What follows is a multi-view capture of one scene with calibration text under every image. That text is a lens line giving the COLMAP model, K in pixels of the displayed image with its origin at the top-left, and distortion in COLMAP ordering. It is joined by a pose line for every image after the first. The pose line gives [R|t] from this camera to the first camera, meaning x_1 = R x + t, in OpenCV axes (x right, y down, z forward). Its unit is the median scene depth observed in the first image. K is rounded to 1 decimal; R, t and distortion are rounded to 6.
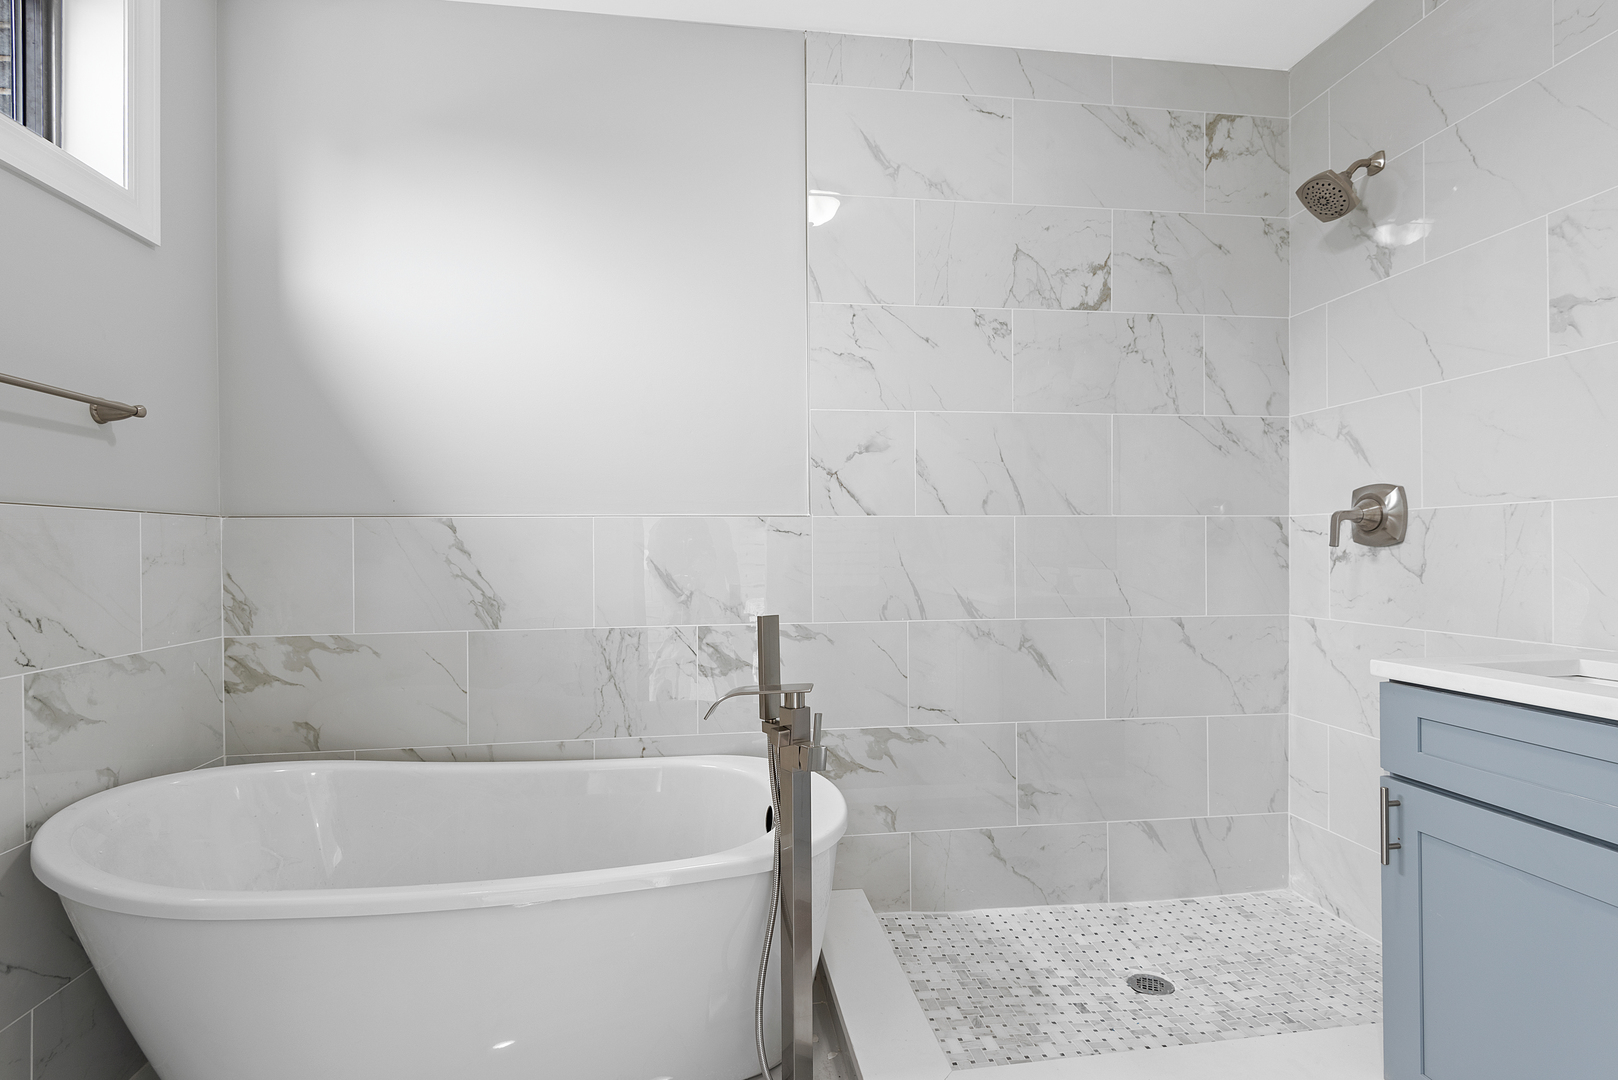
lens RADIAL K [[768.4, 0, 803.3], [0, 768.4, 567.5], [0, 0, 1]] dist [0.015258, -0.000090]
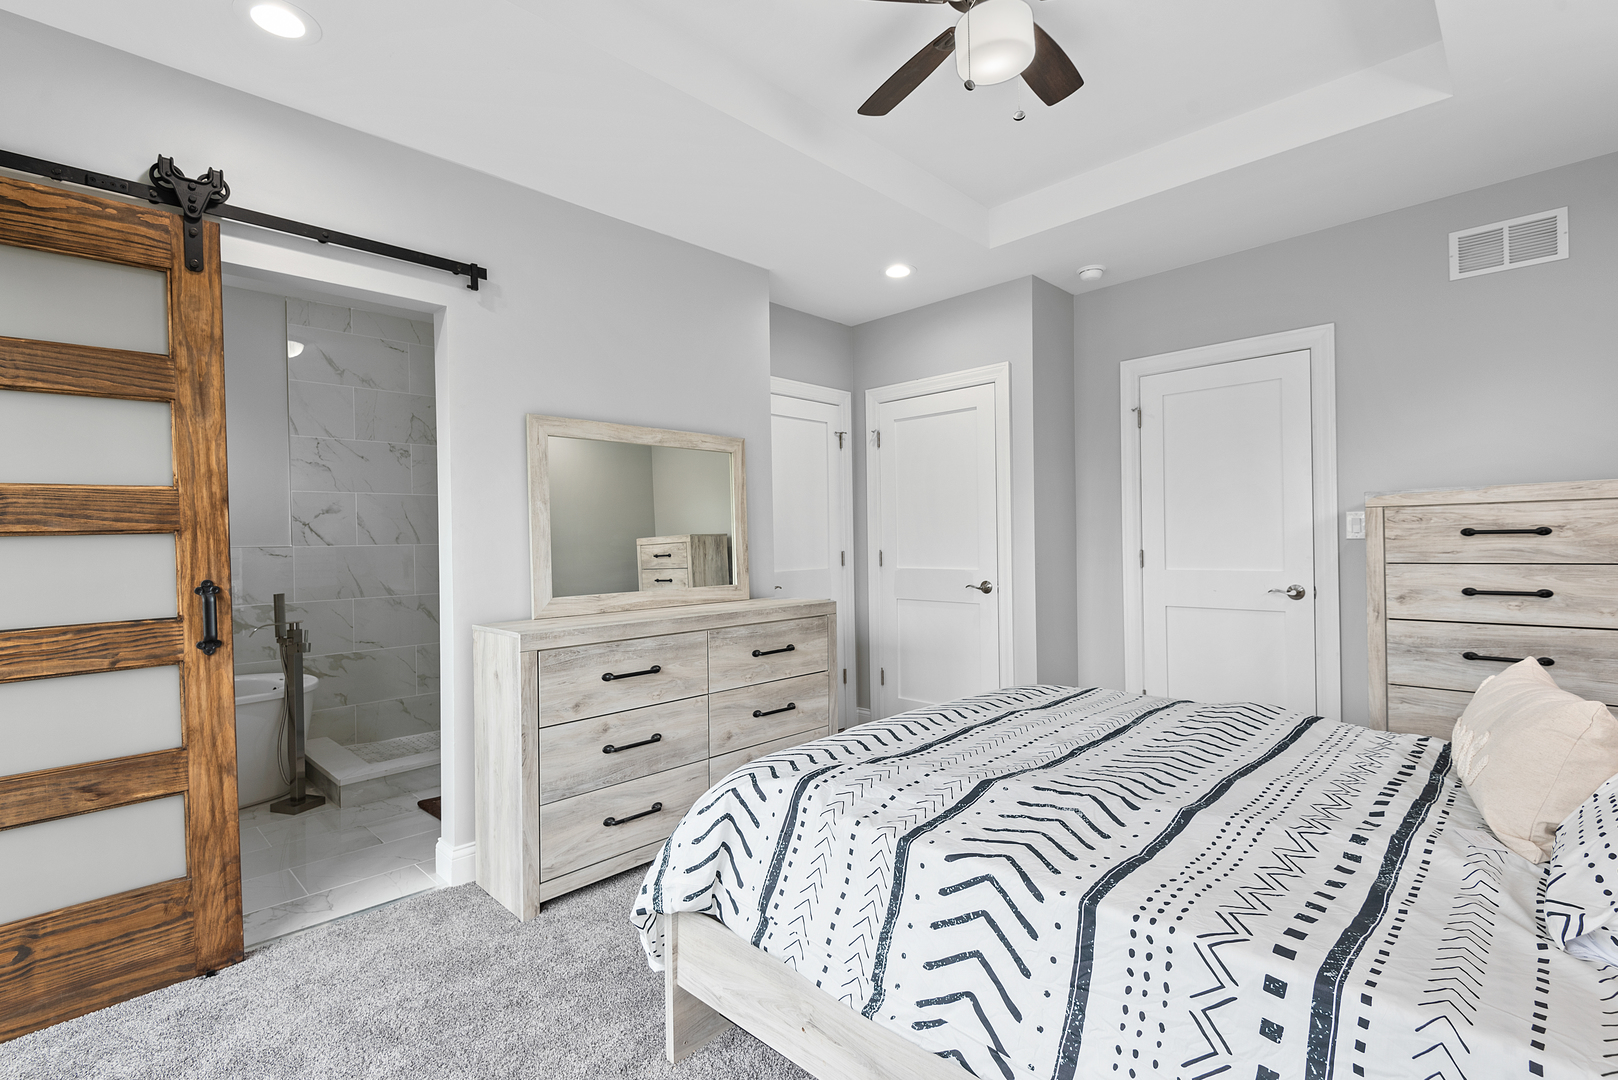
lens RADIAL K [[745.7, 0, 809.0], [0, 745.7, 540.0], [0, 0, 1]] dist [0.015042, -0.000008]
pose [[0.793229, -0.007888, 0.608872, -0.107536], [0.028385, 0.999308, -0.024033, -0.001858], [-0.608261, 0.036346, 0.792904, -1.254457]]
